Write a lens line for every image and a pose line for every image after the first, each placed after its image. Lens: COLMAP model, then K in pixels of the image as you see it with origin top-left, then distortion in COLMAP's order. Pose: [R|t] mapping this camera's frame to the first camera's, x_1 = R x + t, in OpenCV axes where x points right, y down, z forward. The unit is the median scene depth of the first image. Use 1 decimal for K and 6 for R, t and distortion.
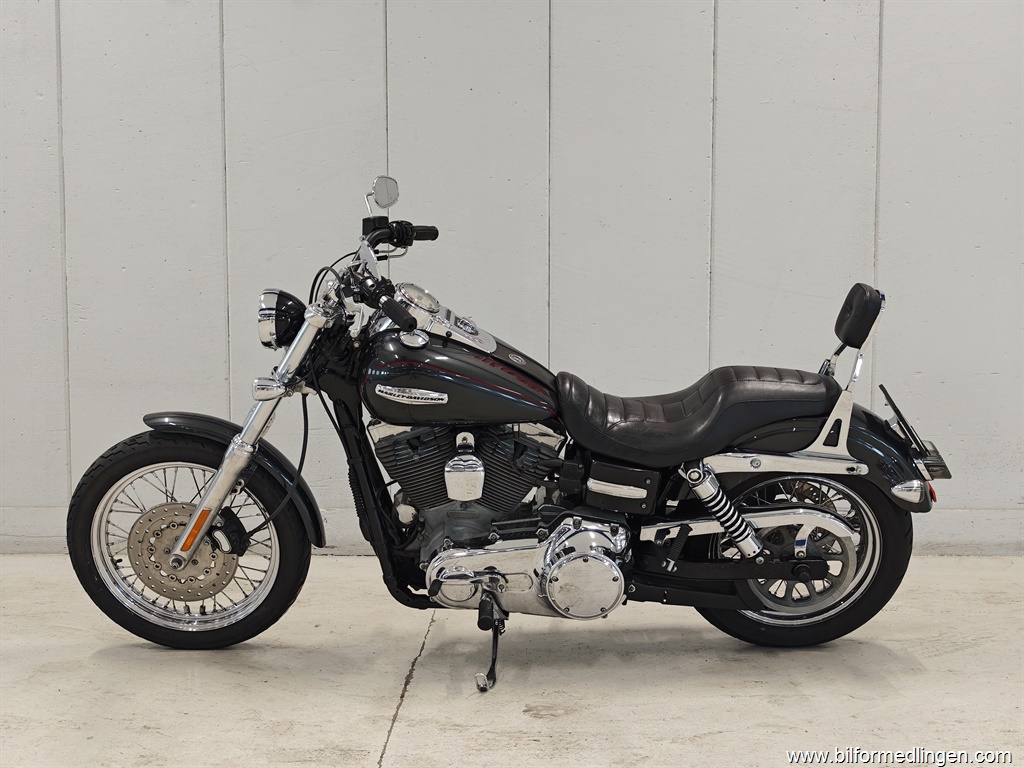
lens RADIAL K [[1359.9, 0, 516.0], [0, 1359.9, 408.2], [0, 0, 1]] dist [0.058416, 0.000000]
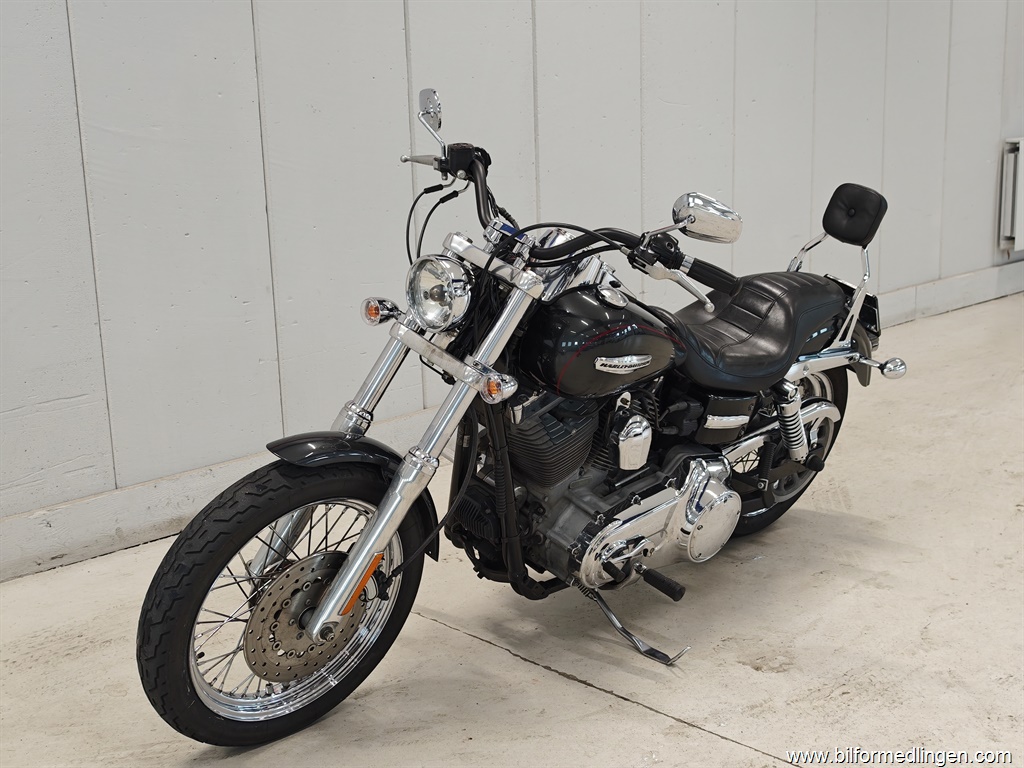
lens RADIAL K [[1359.9, 0, 505.8], [0, 1359.9, 385.8], [0, 0, 1]] dist [0.058416, 0.000000]
pose [[0.712506, -0.181984, 0.677655, -0.498874], [0.098725, 0.982174, 0.159960, -0.098025], [-0.694686, -0.047071, 0.717772, 0.302149]]
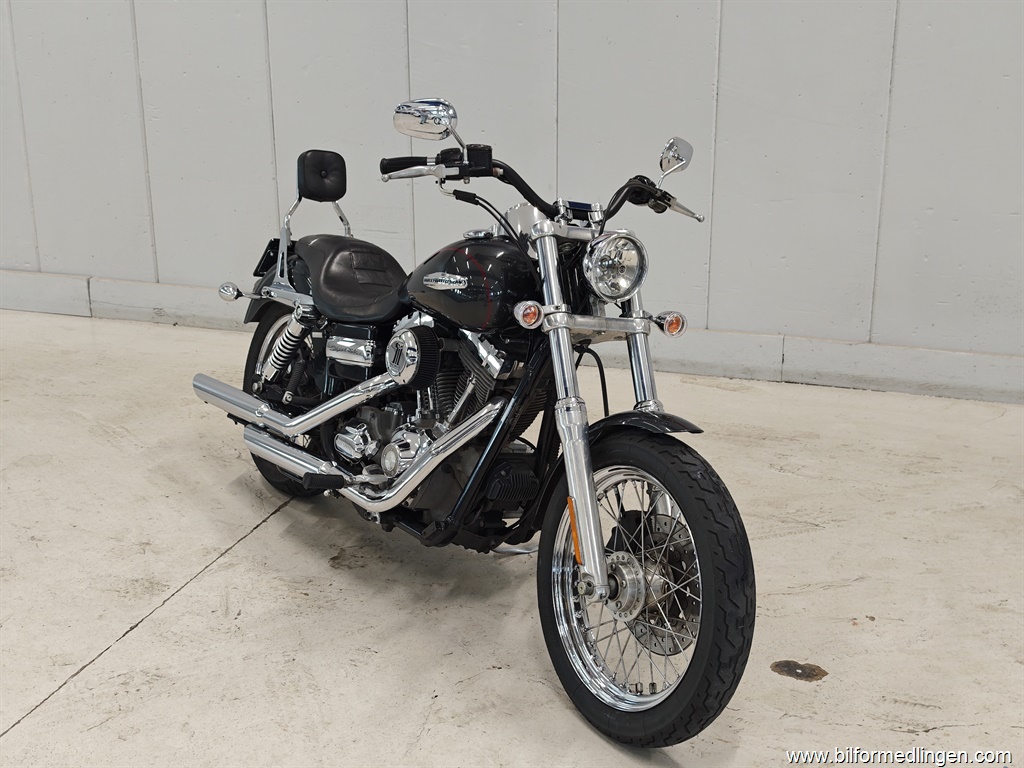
lens RADIAL K [[1359.9, 0, 511.3], [0, 1359.9, 381.6], [0, 0, 1]] dist [0.058416, 0.000000]
pose [[0.952669, 0.092015, -0.289751, 0.306386], [-0.020529, 0.970391, 0.240667, -0.132885], [0.303316, -0.223328, 0.926350, 0.007630]]
